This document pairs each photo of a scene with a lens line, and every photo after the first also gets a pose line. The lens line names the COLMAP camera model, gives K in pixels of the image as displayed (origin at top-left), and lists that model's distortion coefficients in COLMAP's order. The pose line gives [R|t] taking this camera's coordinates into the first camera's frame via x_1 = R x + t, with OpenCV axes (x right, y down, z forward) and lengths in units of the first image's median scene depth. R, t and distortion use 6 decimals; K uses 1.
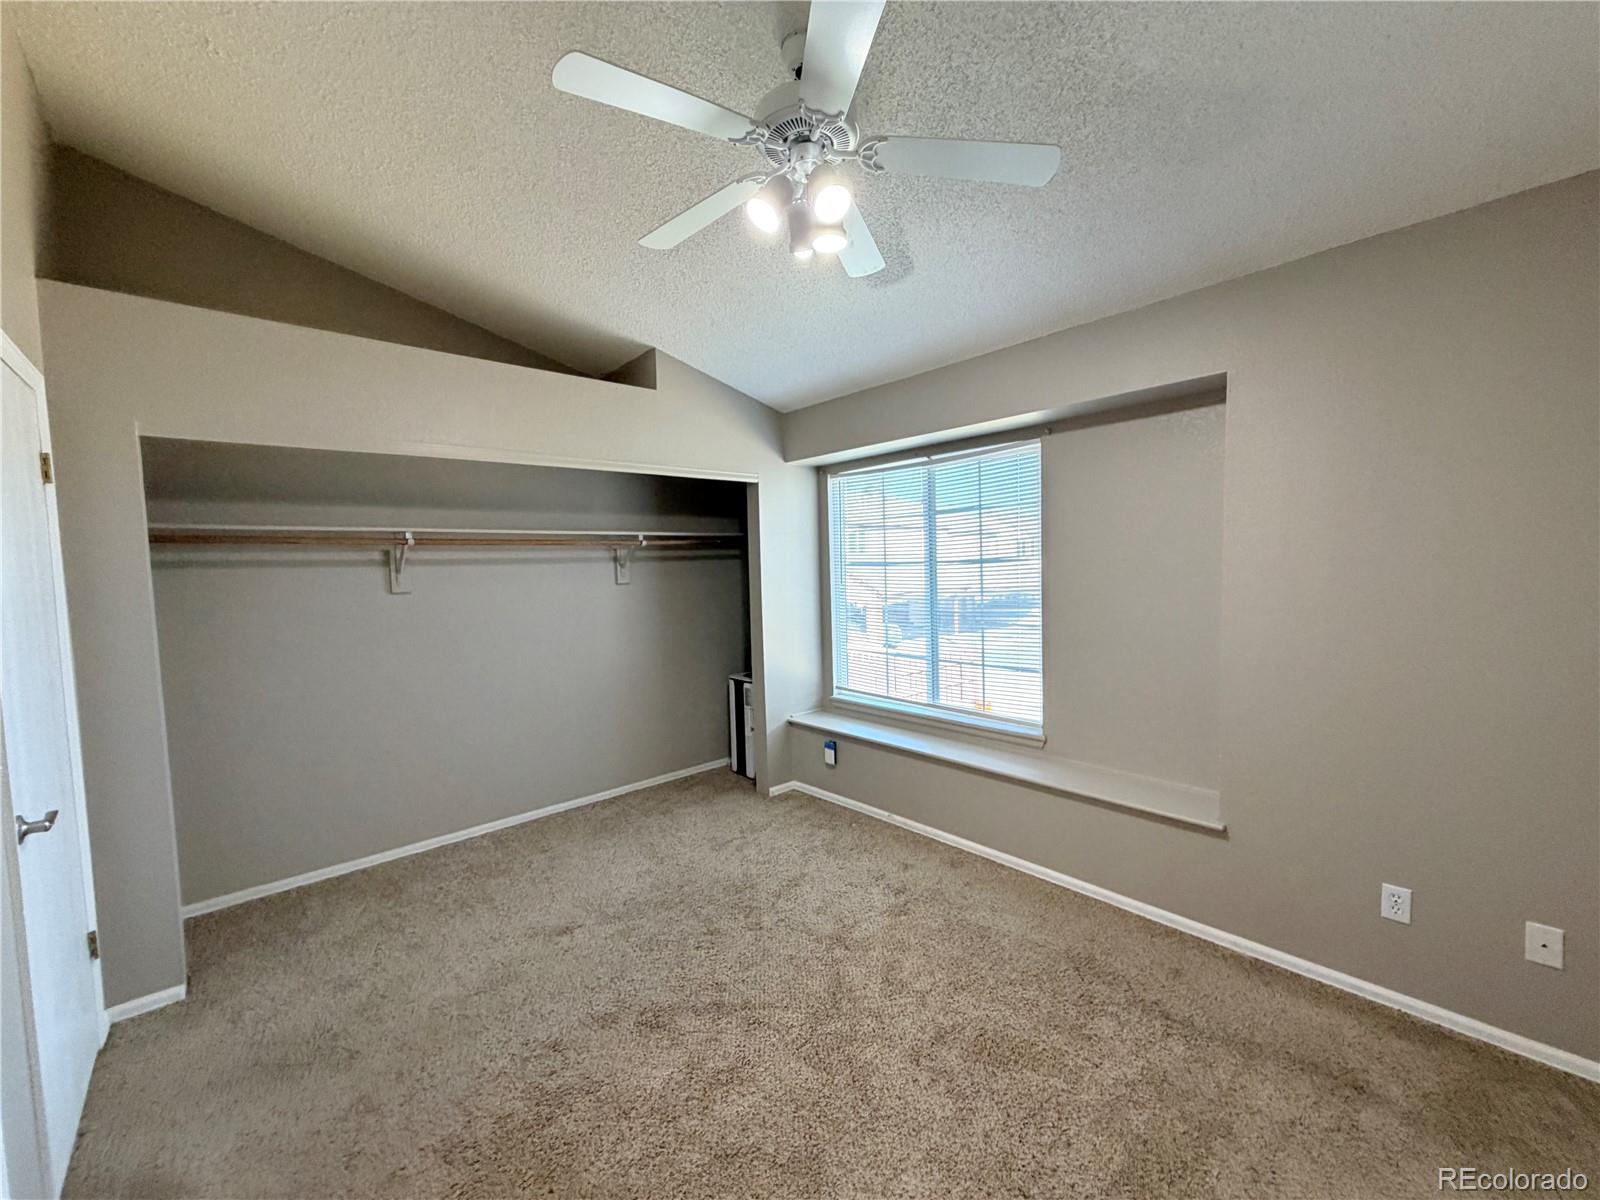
lens RADIAL K [[637.9, 0, 796.4], [0, 637.9, 603.6], [0, 0, 1]] dist [-0.000805, 0.000073]
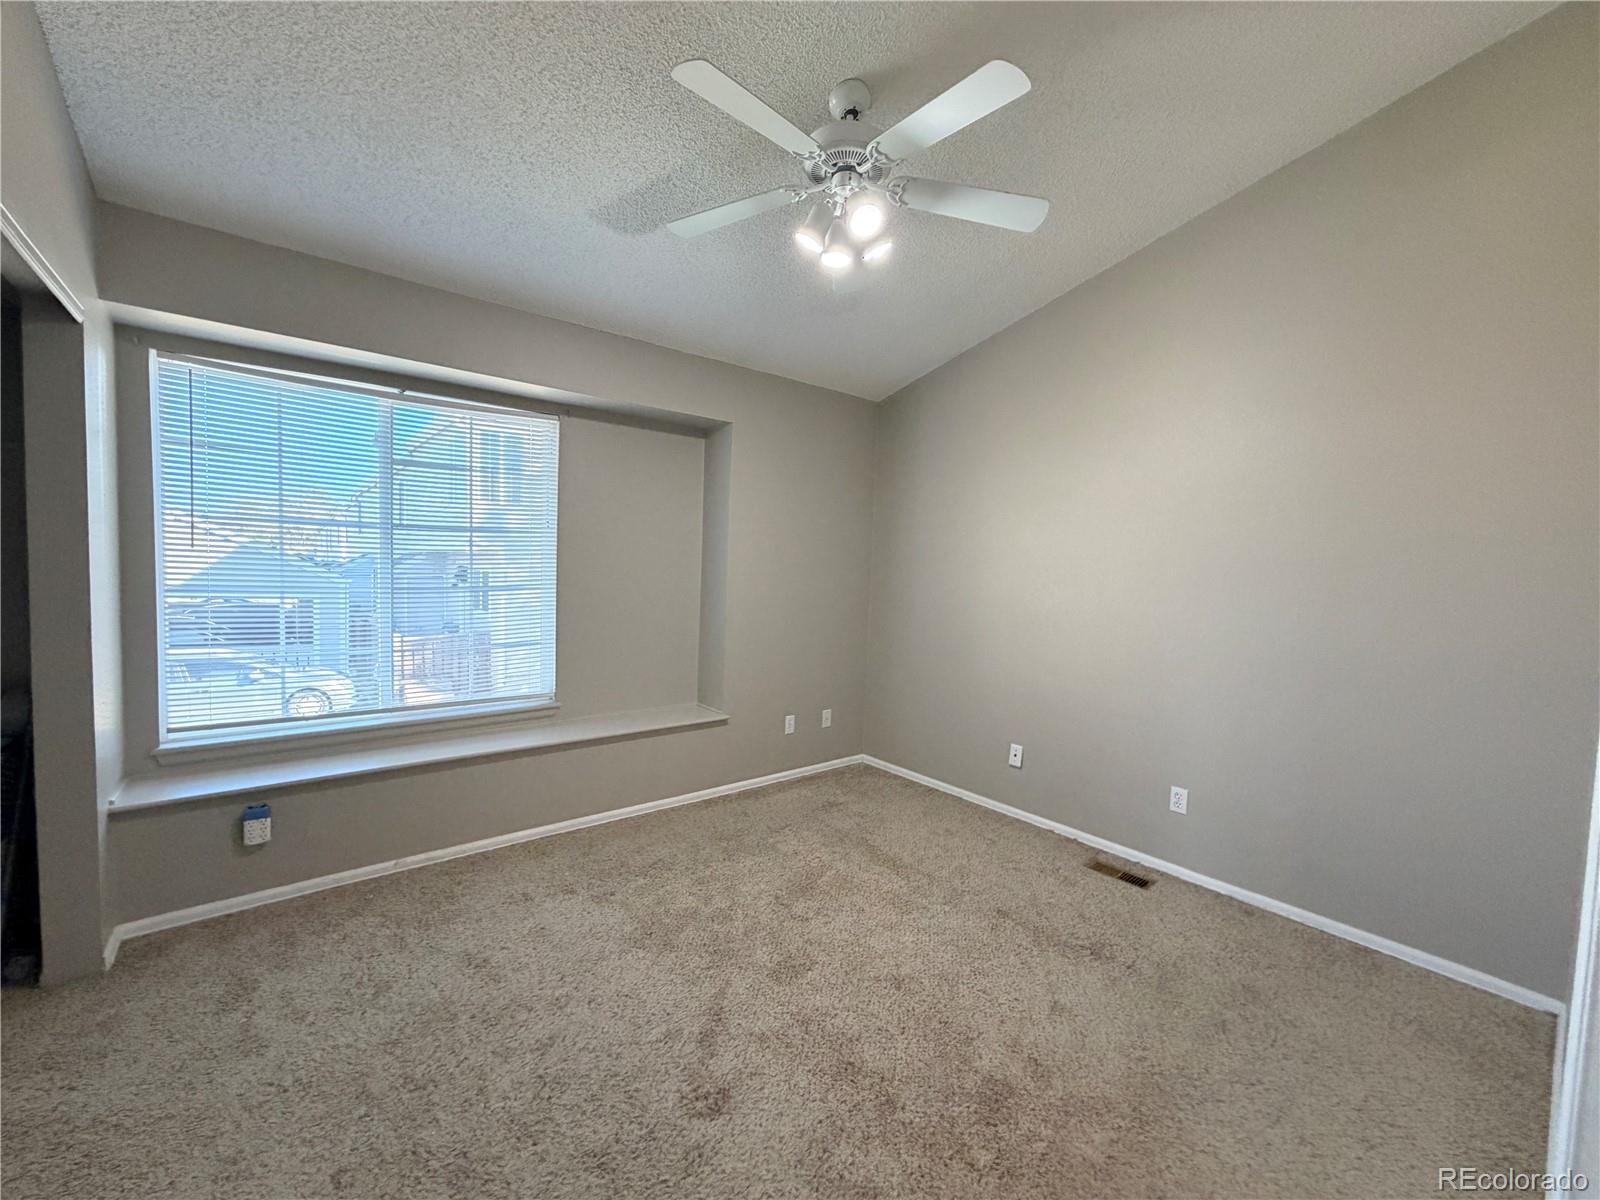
lens RADIAL K [[640.7, 0, 797.0], [0, 640.7, 601.1], [0, 0, 1]] dist [-0.000794, 0.000225]
pose [[0.049625, -0.034071, 0.998187, -0.653366], [0.025693, 0.999131, 0.032826, 0.017220], [-0.998437, 0.024018, 0.050457, 0.564744]]
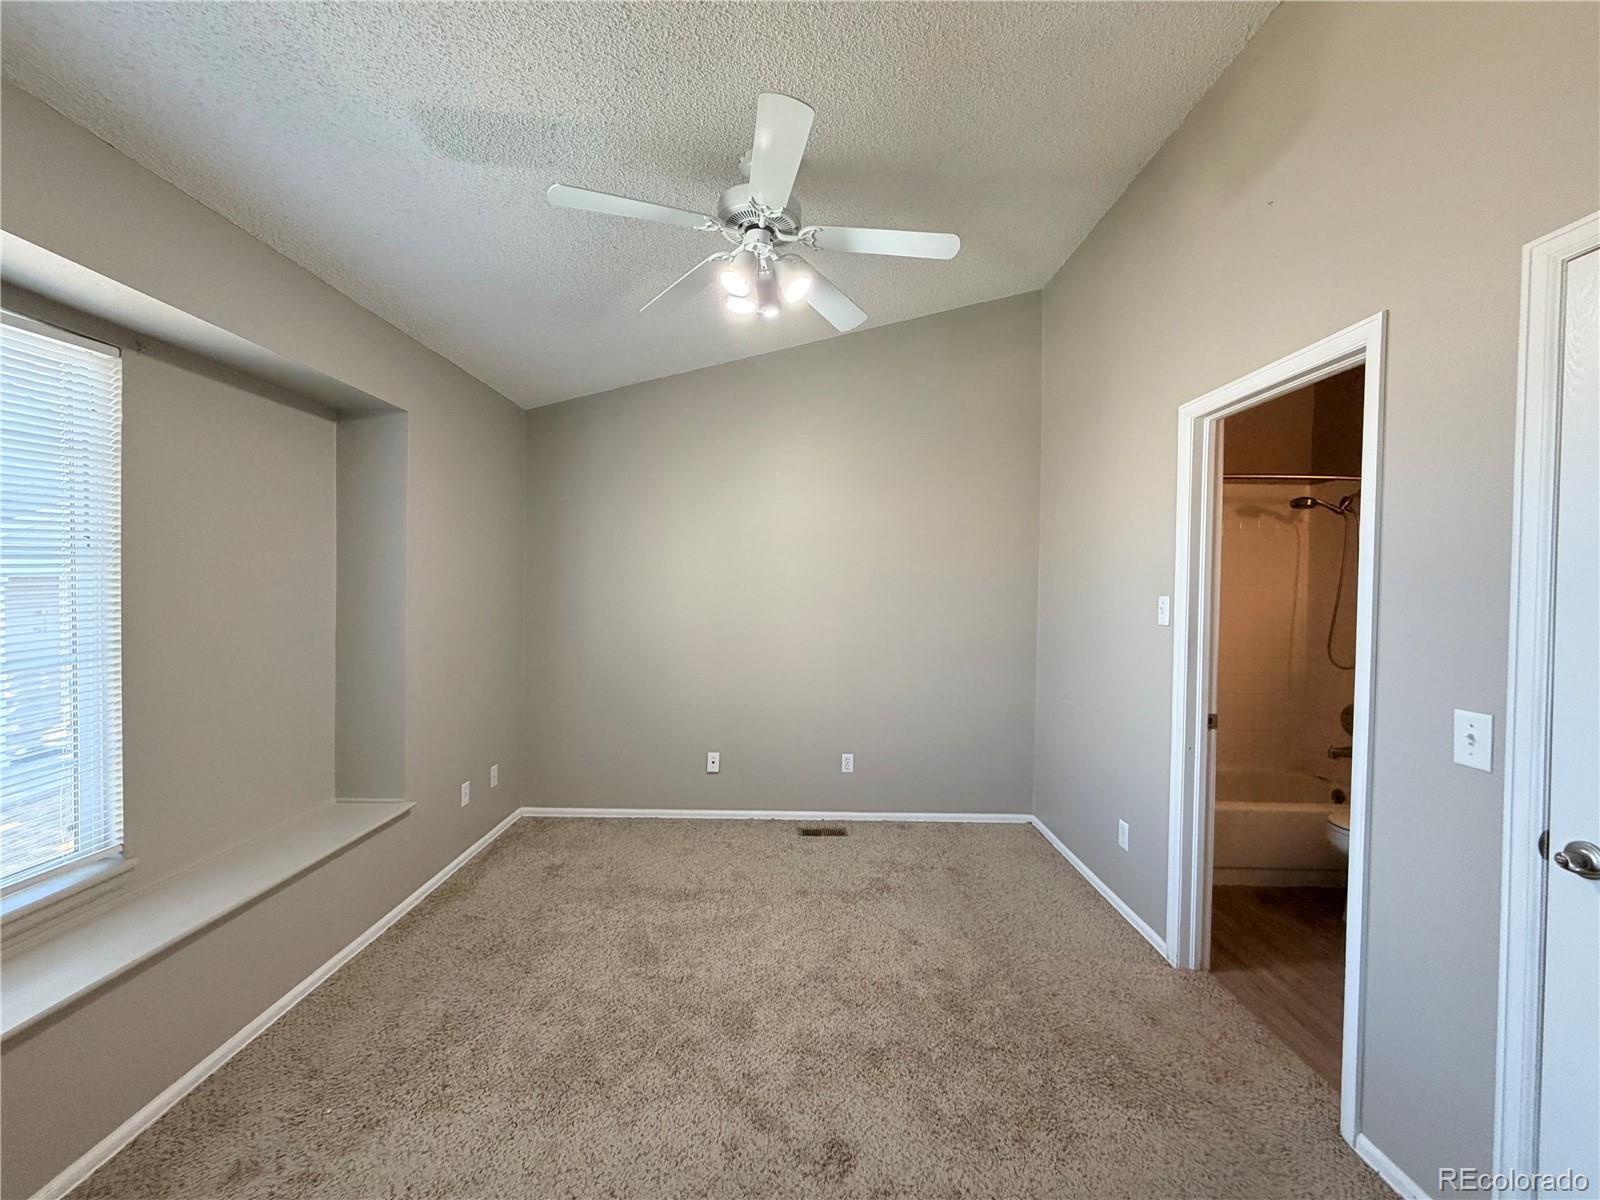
lens RADIAL K [[647.8, 0, 795.0], [0, 647.8, 597.4], [0, 0, 1]] dist [-0.000354, 0.000192]
pose [[-0.743384, 0.000242, 0.668865, -0.476616], [0.043902, 0.997861, 0.048433, -0.036991], [-0.667423, 0.065369, -0.741805, 1.045879]]
